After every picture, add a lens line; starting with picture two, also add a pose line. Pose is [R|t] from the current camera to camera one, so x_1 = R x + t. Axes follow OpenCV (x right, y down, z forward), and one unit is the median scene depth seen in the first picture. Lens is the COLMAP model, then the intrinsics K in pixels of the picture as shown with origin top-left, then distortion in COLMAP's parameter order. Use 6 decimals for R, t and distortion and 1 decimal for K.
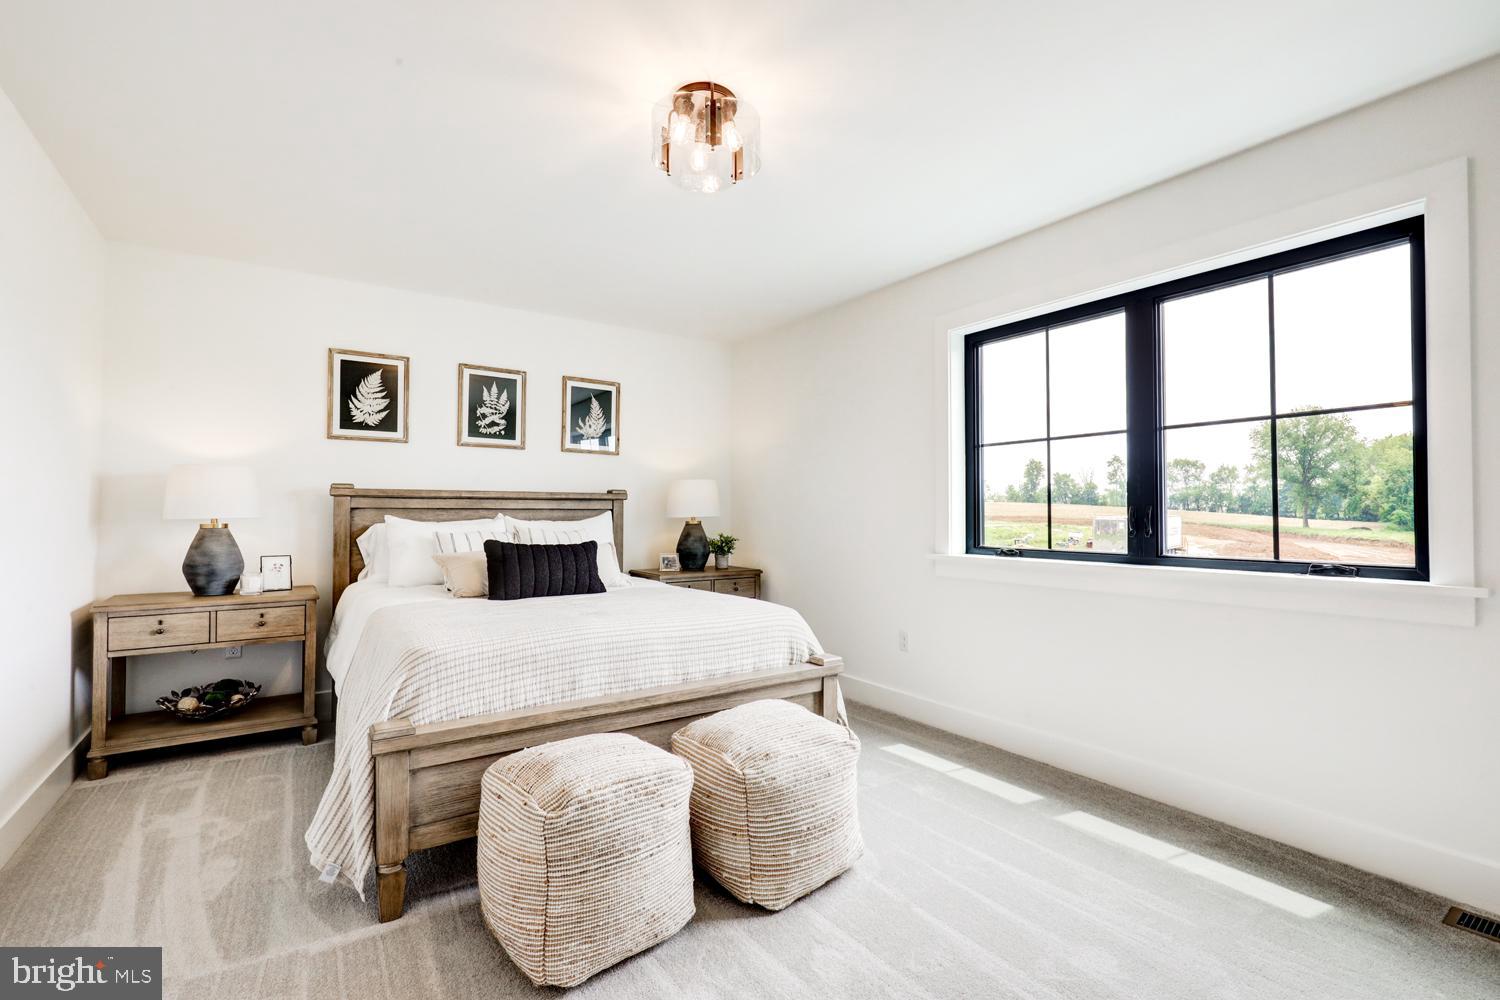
lens RADIAL K [[671.4, 0, 749.0], [0, 671.4, 500.8], [0, 0, 1]] dist [0.000317, 0.000966]
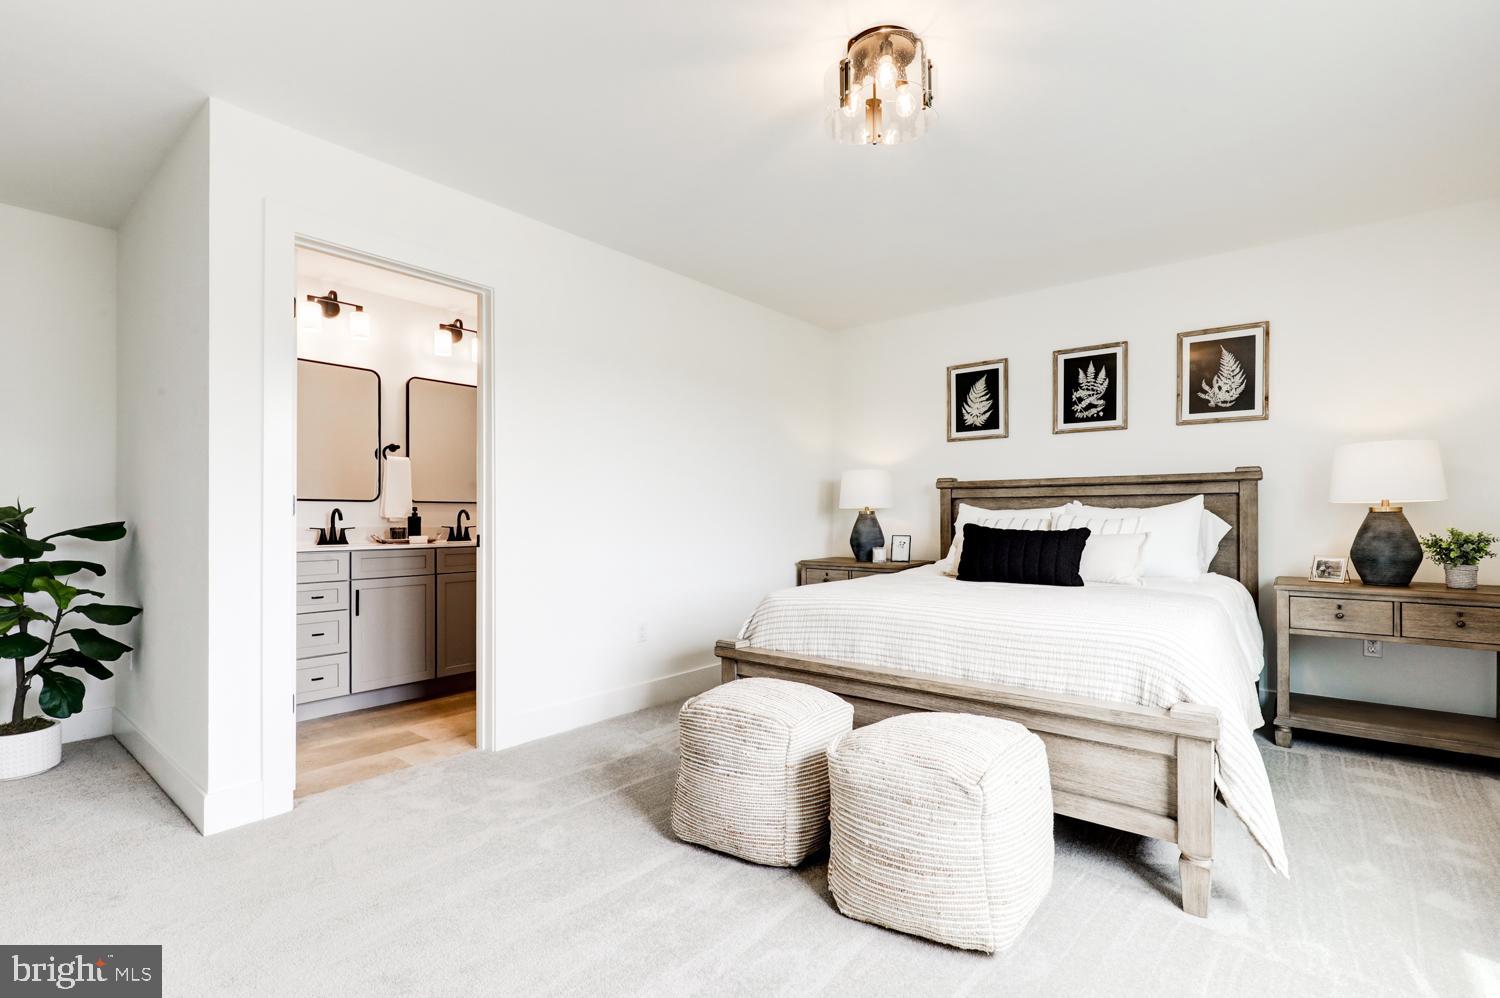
lens RADIAL K [[671.4, 0, 748.1], [0, 671.4, 511.9], [0, 0, 1]] dist [0.000317, 0.000966]
pose [[0.297605, -0.006601, -0.954666, 0.402222], [0.021344, 0.999772, -0.000259, 0.025389], [0.954451, -0.020300, 0.297678, 0.277177]]
